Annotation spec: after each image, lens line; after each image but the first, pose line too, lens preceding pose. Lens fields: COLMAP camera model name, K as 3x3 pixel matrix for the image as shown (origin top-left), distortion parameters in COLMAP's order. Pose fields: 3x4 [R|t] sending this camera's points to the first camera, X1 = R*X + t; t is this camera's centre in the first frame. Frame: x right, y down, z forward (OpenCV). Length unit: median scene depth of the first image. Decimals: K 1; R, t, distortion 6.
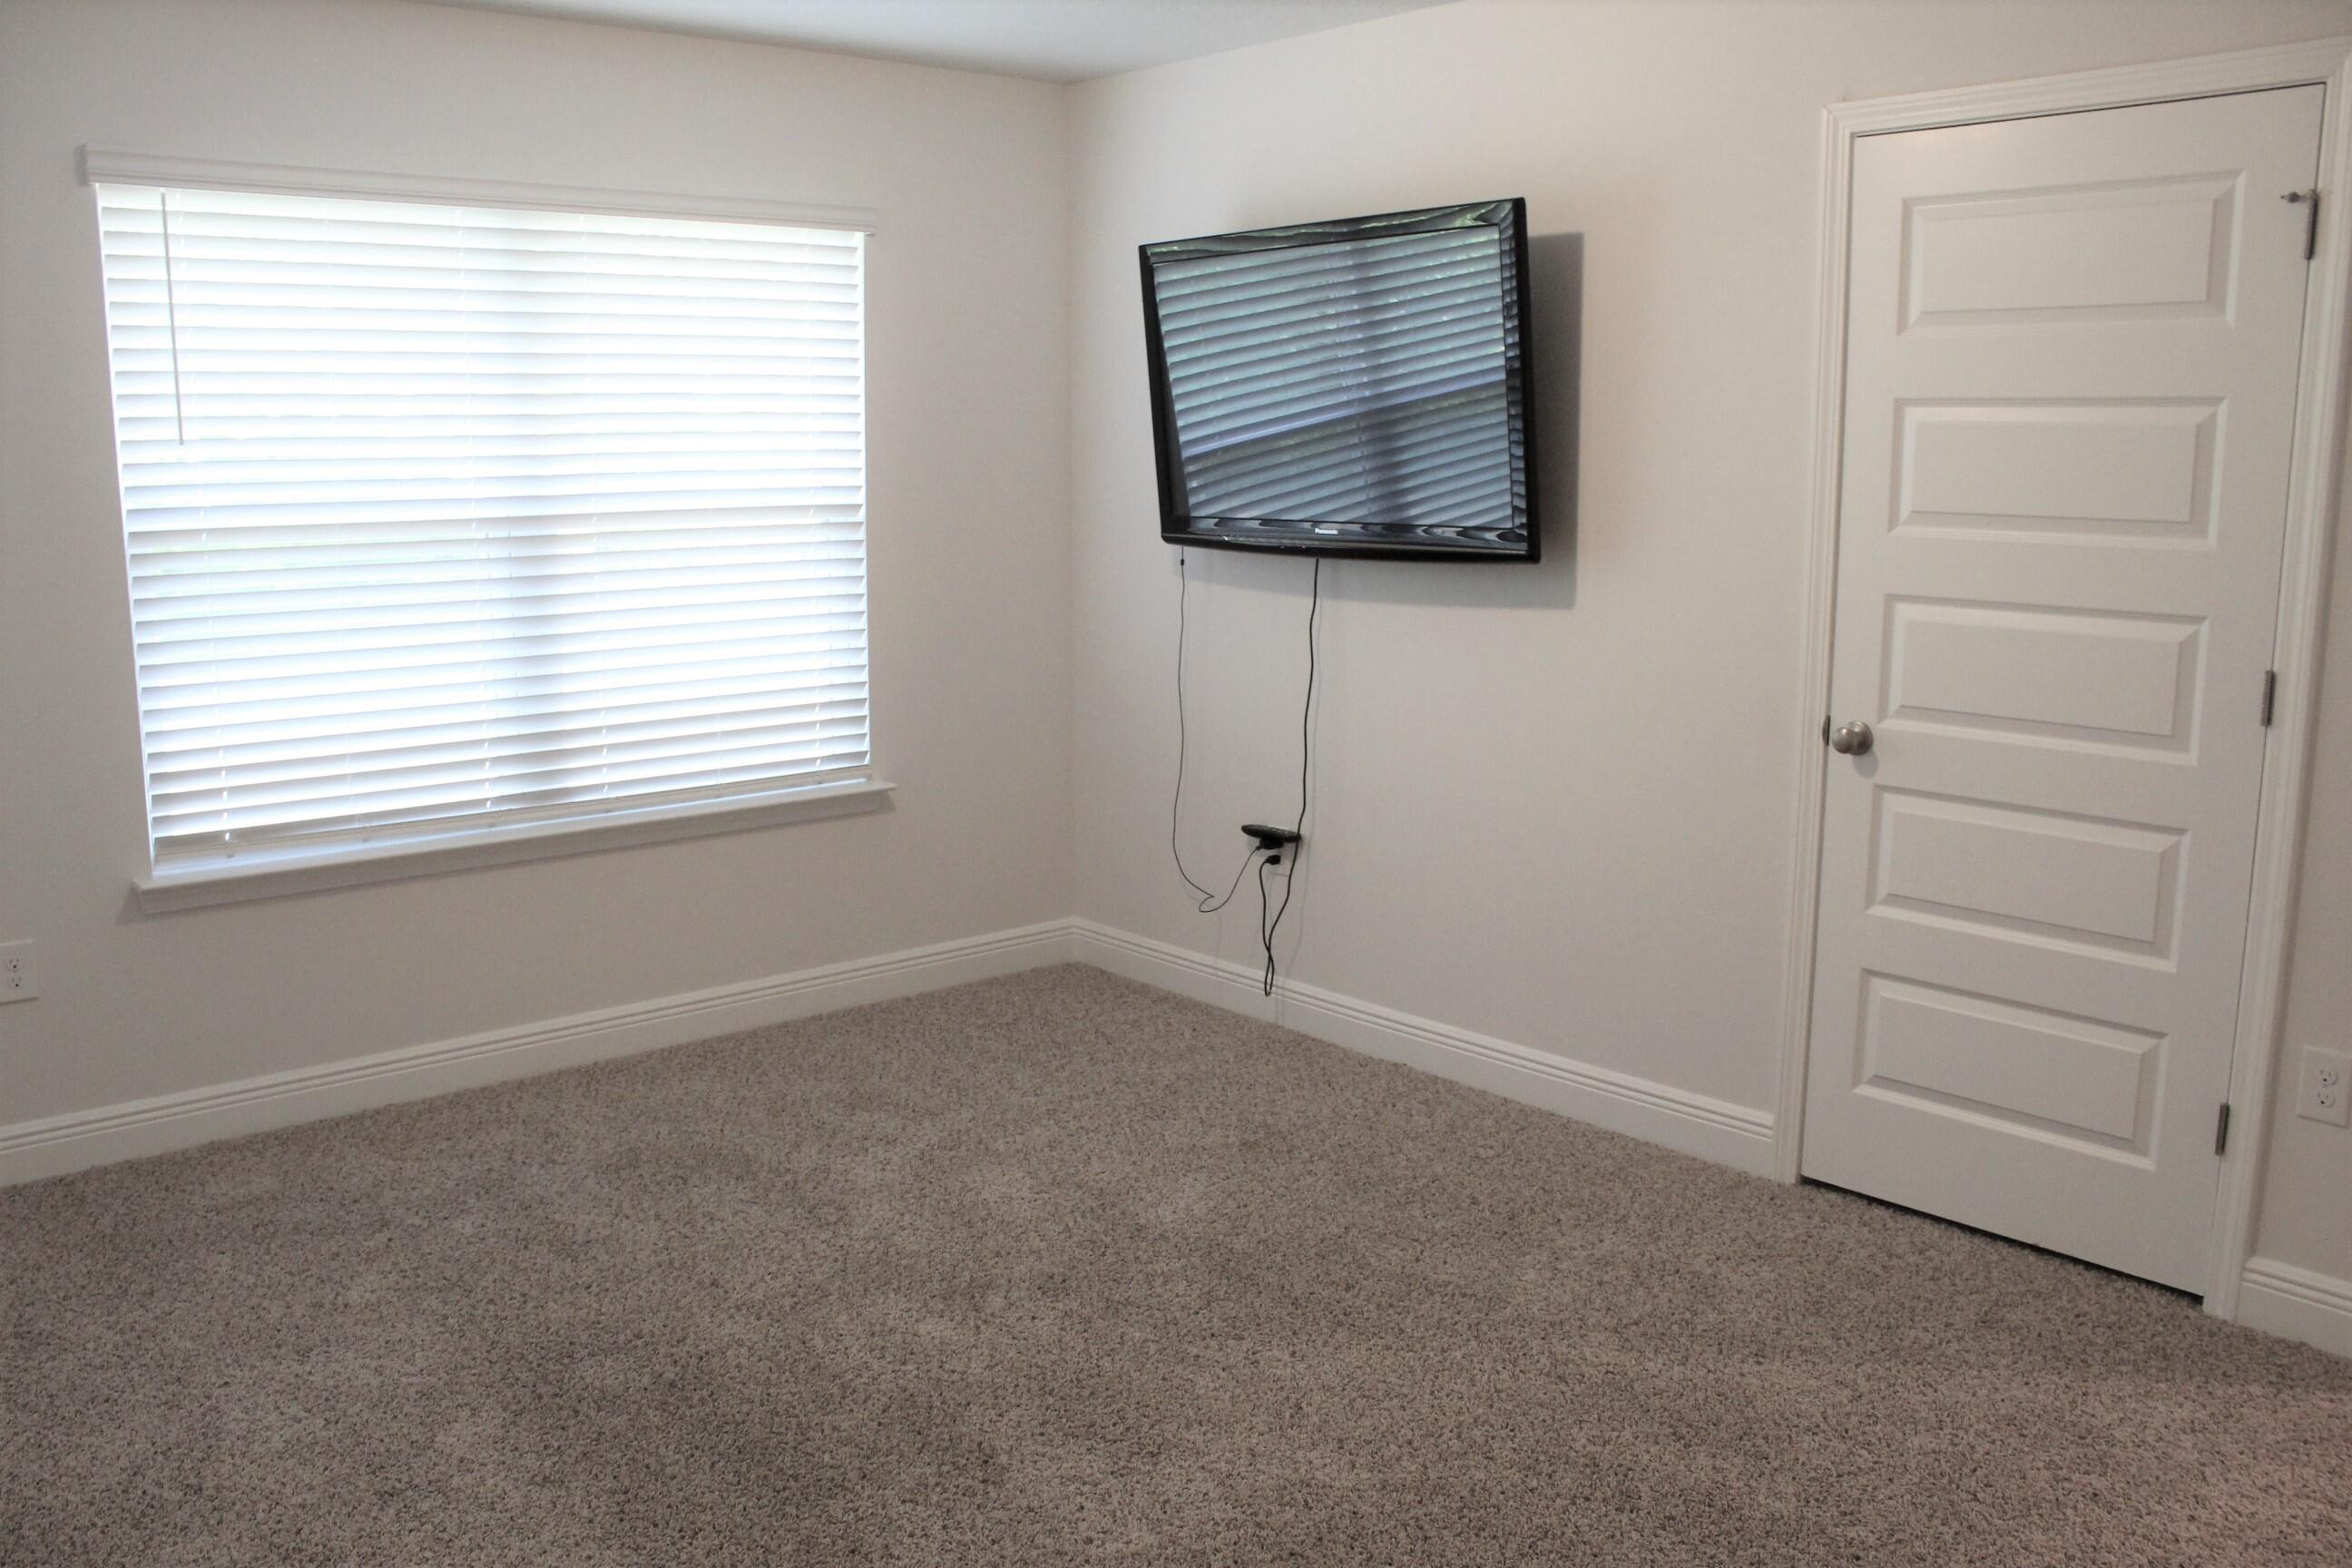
lens RADIAL K [[1963.8, 0, 1174.5], [0, 1963.8, 786.9], [0, 0, 1]] dist [-0.155645, 0.119190]
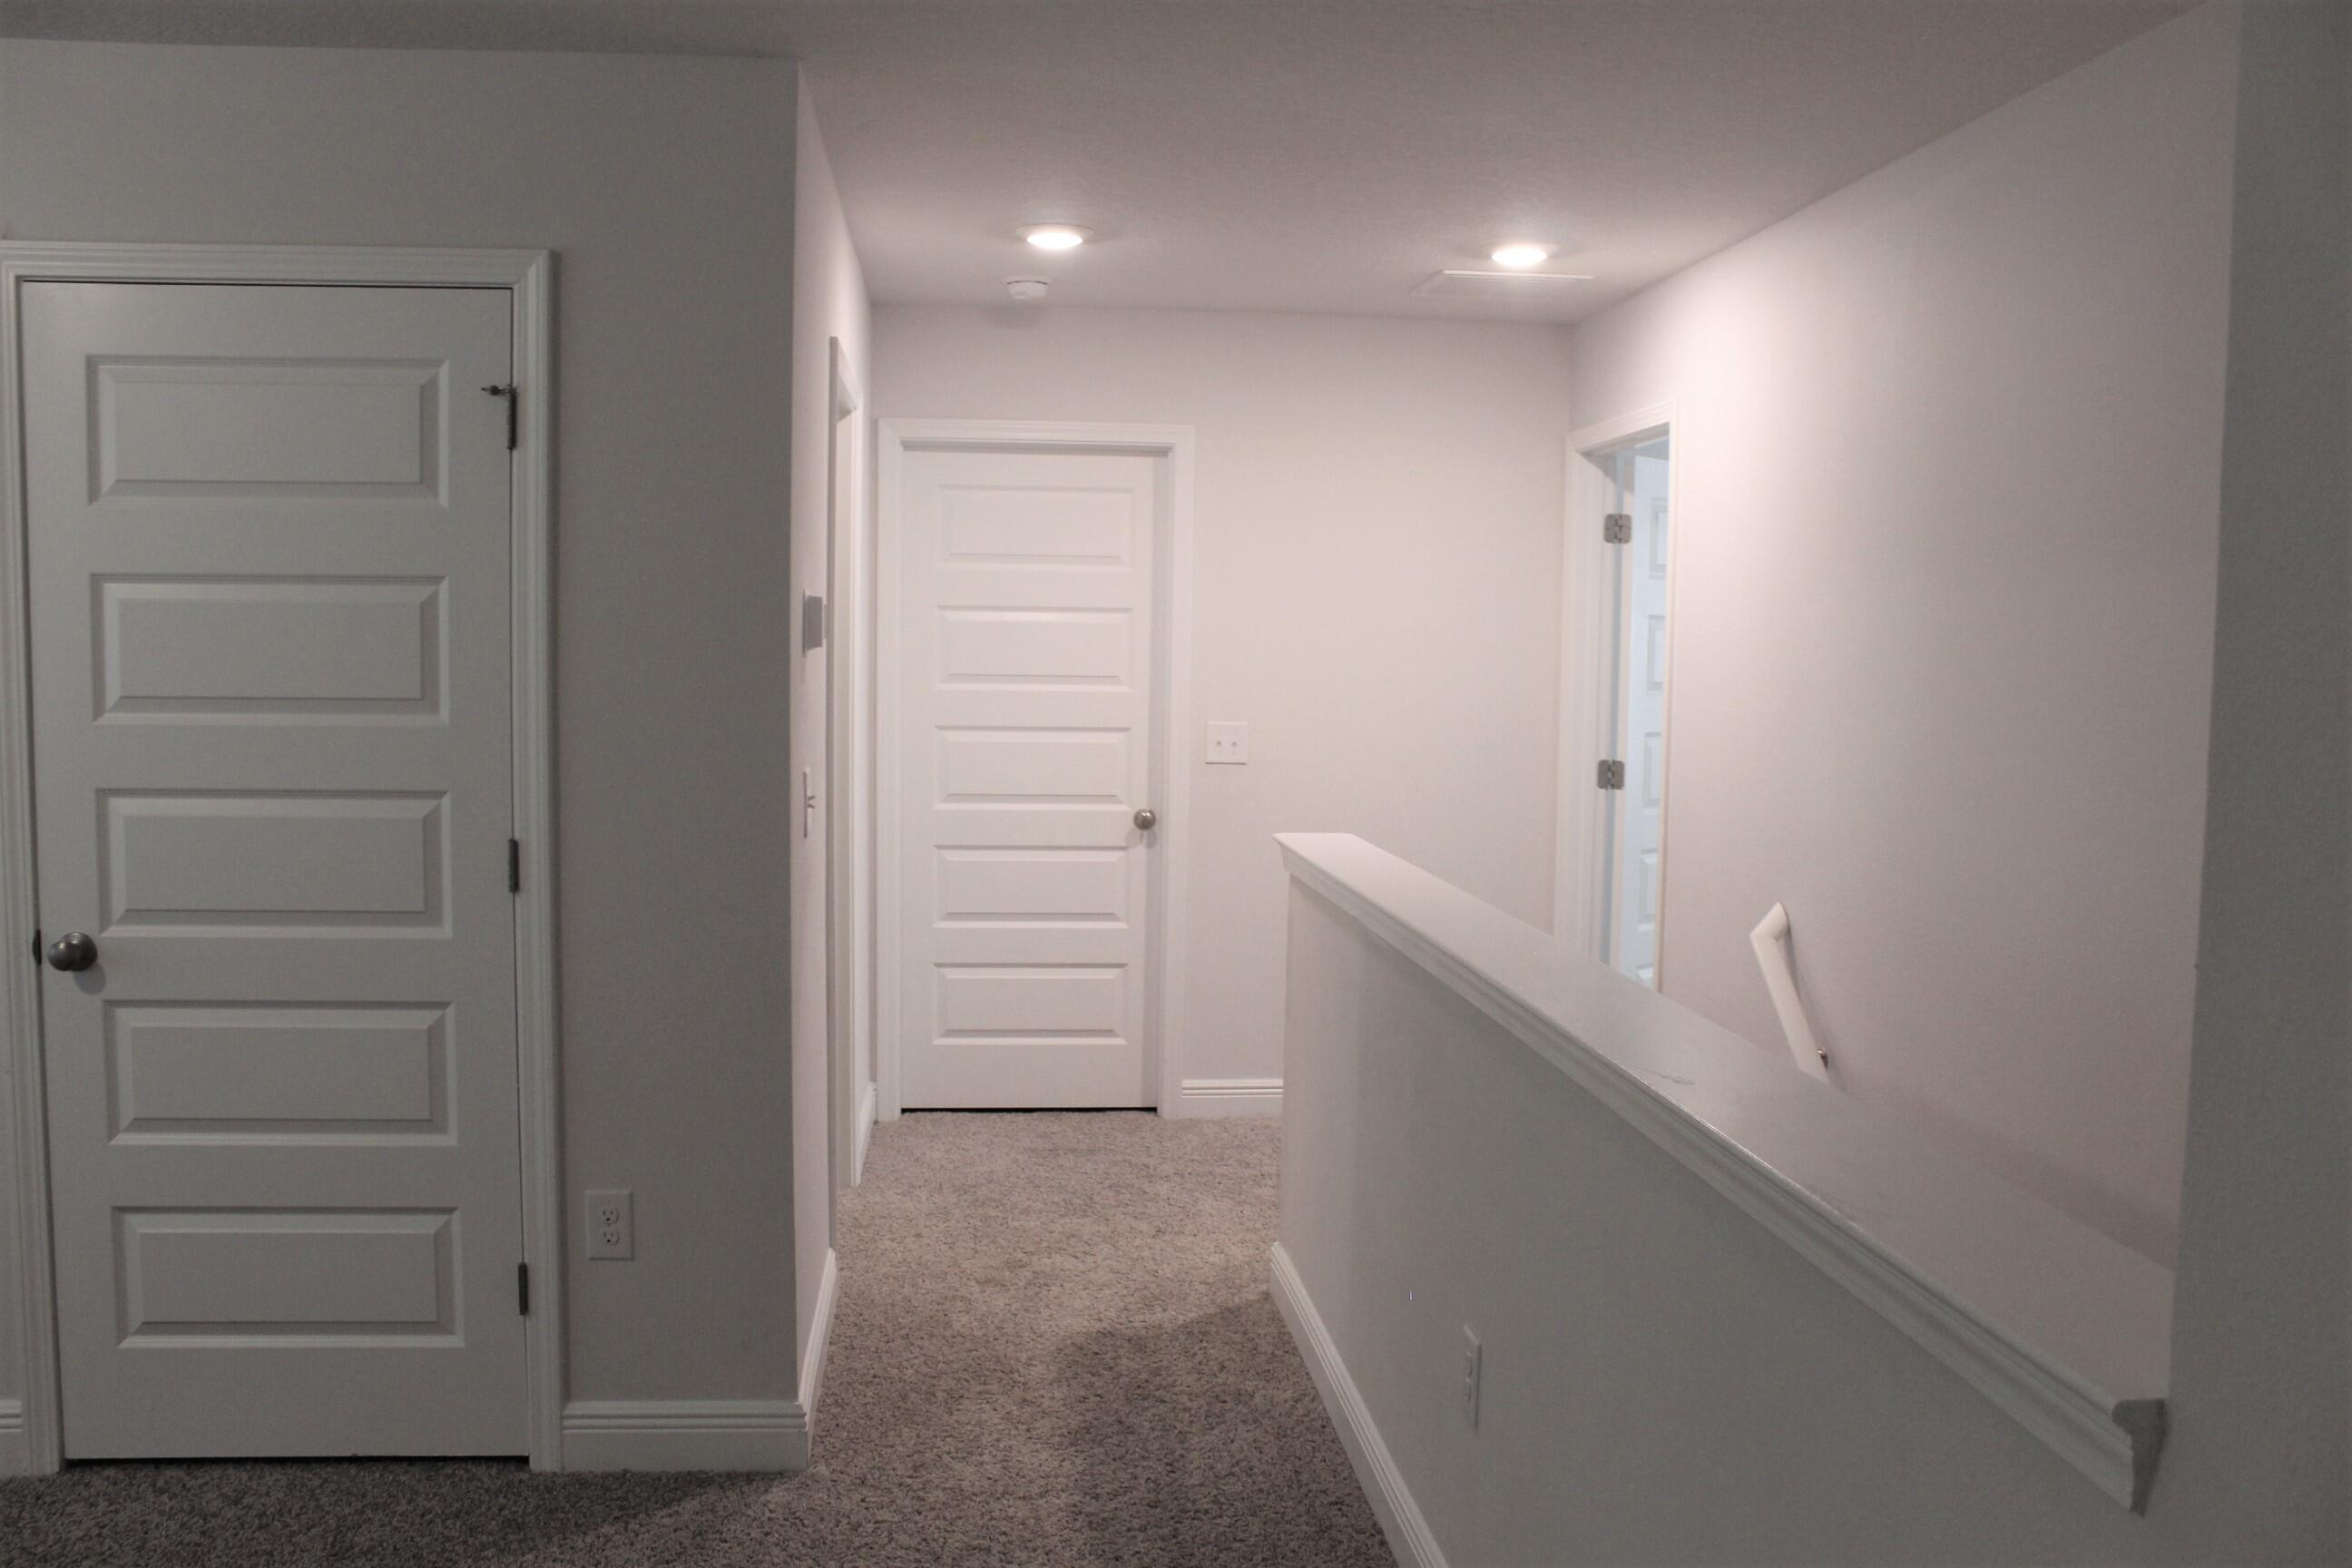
lens RADIAL K [[1963.8, 0, 1185.4], [0, 1963.8, 784.2], [0, 0, 1]] dist [-0.155645, 0.119190]
pose [[0.565667, -0.049950, 0.823119, -0.074775], [0.126363, 0.991626, -0.026664, -0.014941], [-0.814895, 0.119095, 0.567242, 0.086196]]
